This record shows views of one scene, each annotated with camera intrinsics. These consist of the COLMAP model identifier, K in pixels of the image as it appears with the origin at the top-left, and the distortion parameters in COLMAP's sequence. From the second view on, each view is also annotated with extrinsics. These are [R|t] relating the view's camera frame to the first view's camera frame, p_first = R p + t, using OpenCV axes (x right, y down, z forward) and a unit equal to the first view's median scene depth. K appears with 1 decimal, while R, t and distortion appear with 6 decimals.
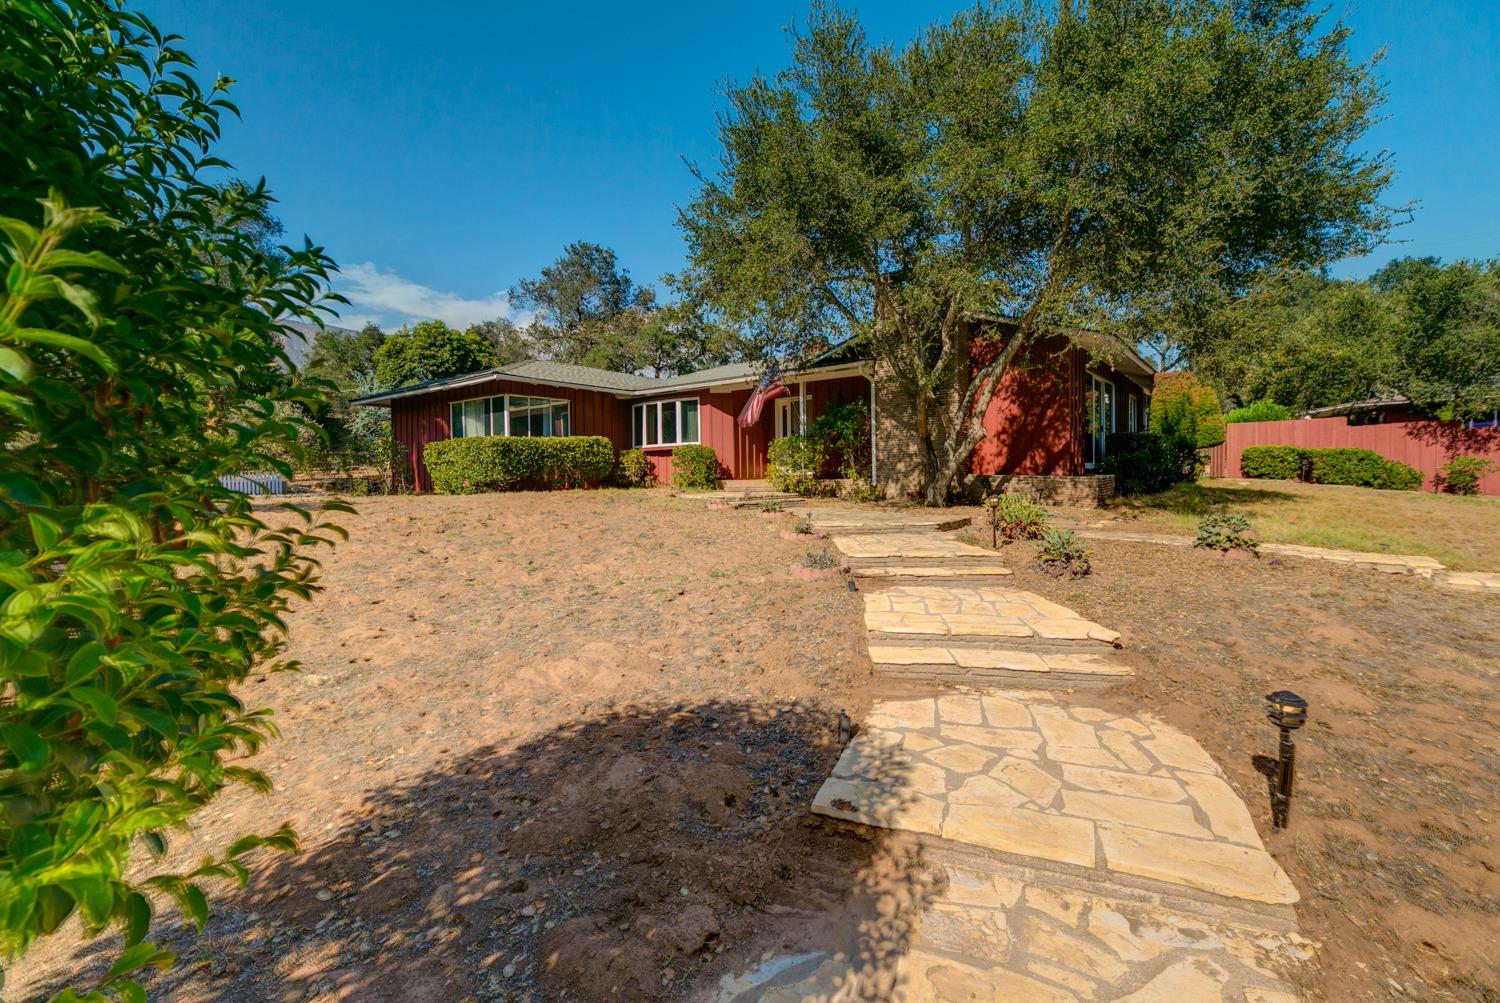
lens RADIAL K [[676.9, 0, 750.0], [0, 676.9, 501.5], [0, 0, 1]] dist [0.002498, 0.000443]
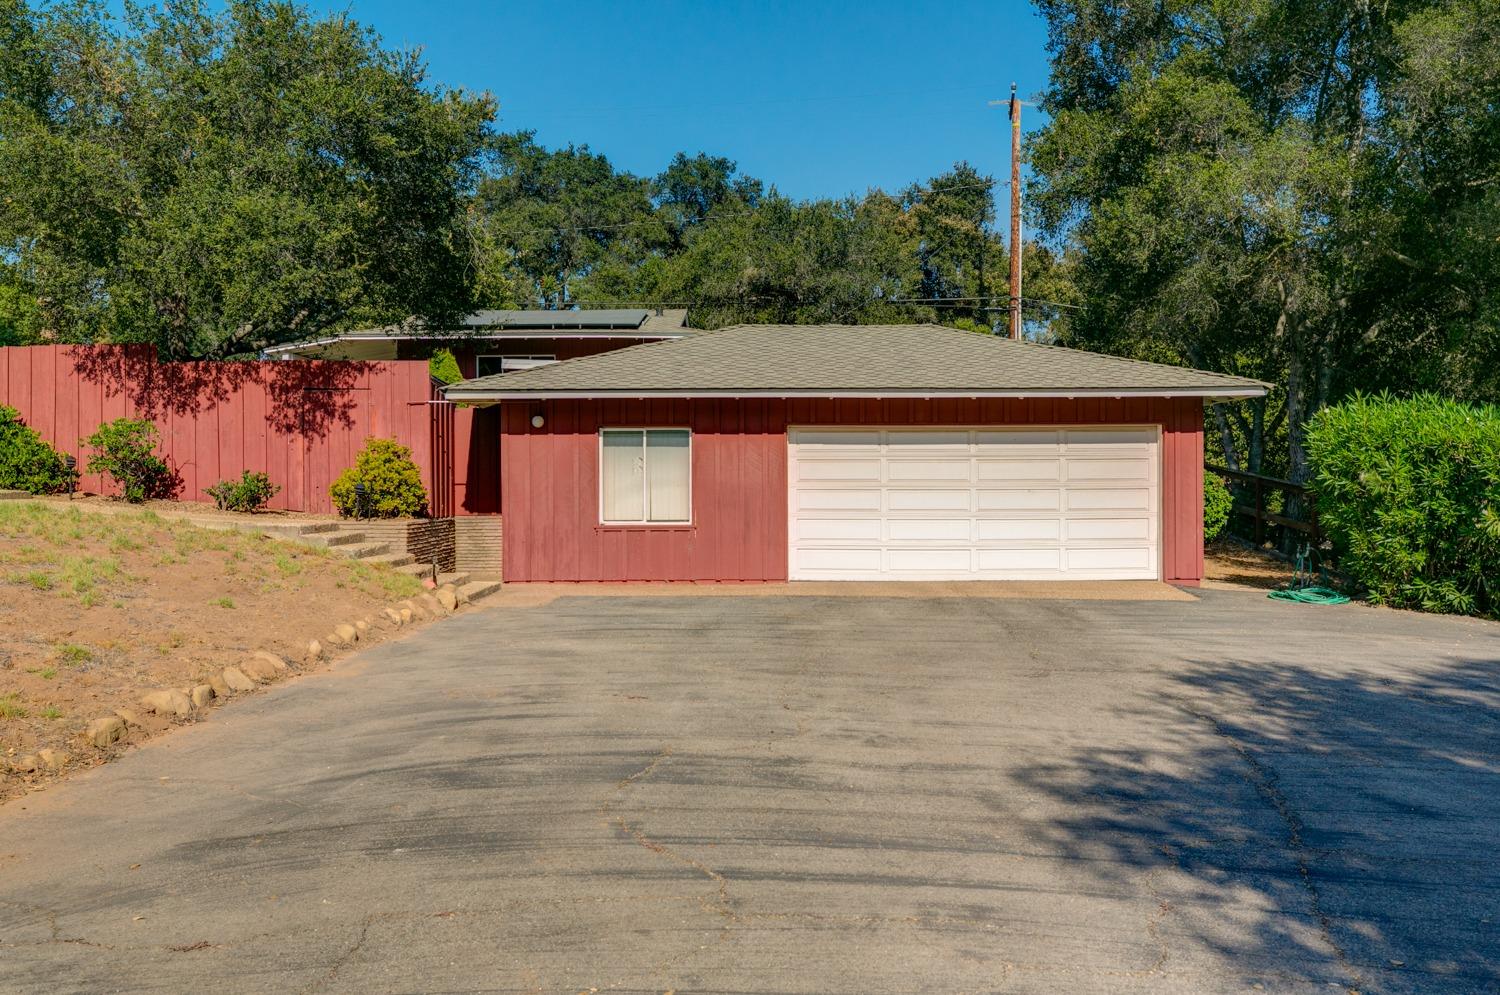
lens RADIAL K [[1285.9, 0, 750.0], [0, 1285.9, 497.5], [0, 0, 1]] dist [-0.001982, -0.002789]
pose [[0.776406, 0.008429, 0.630177, 0.842476], [0.008912, 0.999664, -0.024351, 0.014015], [-0.630170, 0.024522, 0.776070, 0.043054]]
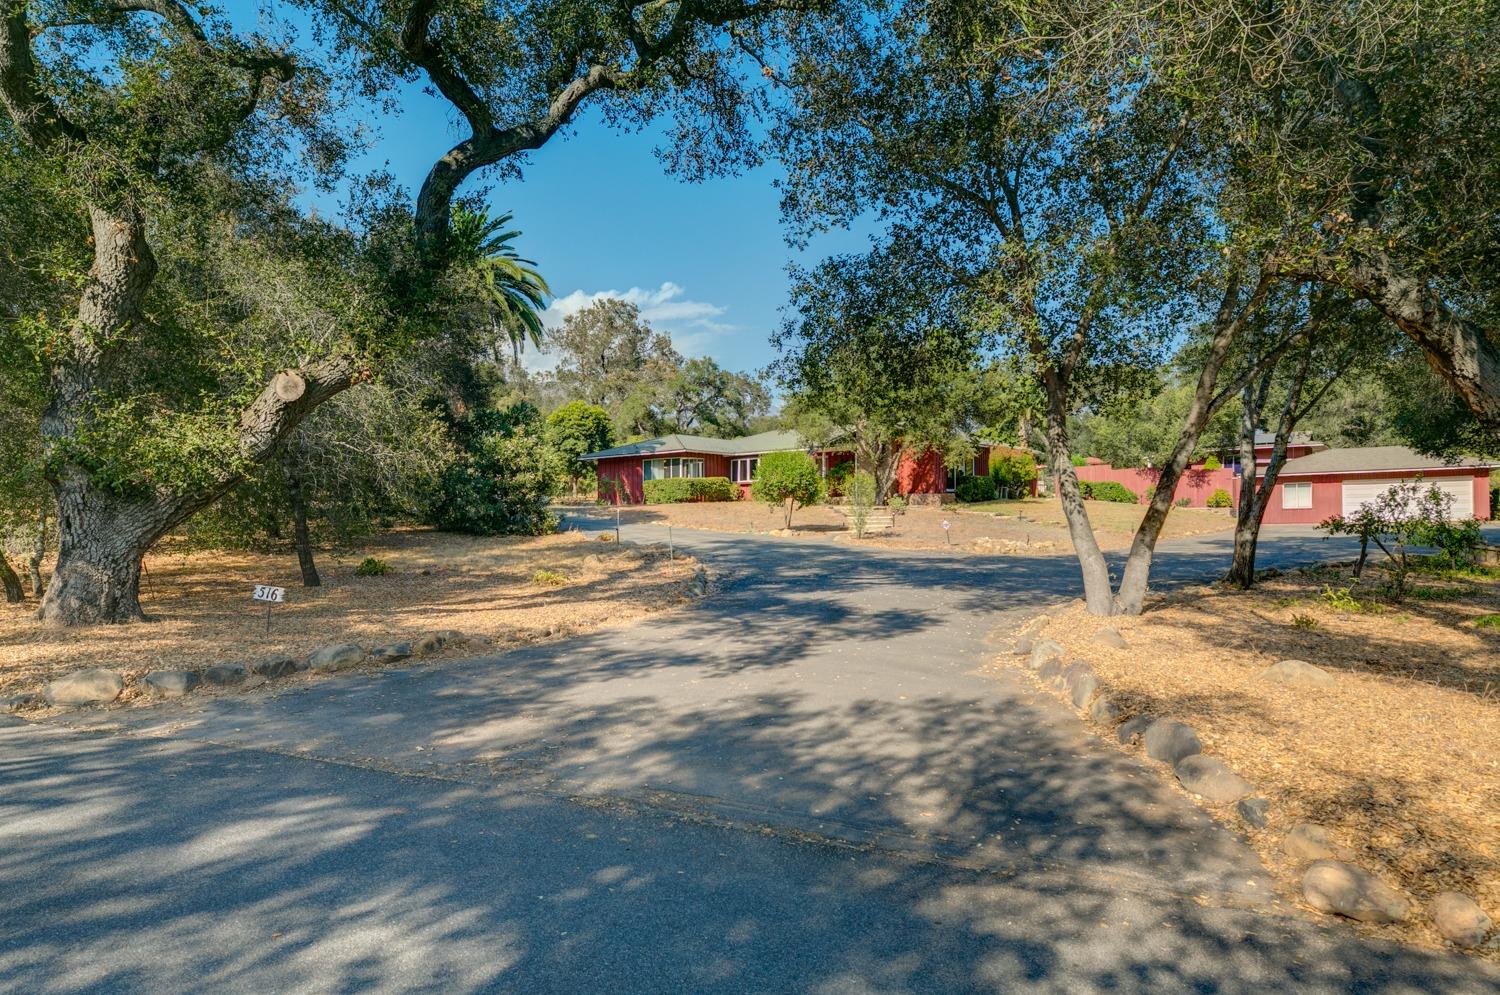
lens RADIAL K [[846.6, 0, 750.0], [0, 846.6, 497.5], [0, 0, 1]] dist [-0.042060, 0.000230]
pose [[0.999725, -0.003478, 0.023170, -0.188351], [0.004837, 0.998255, -0.058860, 0.108714], [-0.022925, 0.058956, 0.997997, -1.439341]]
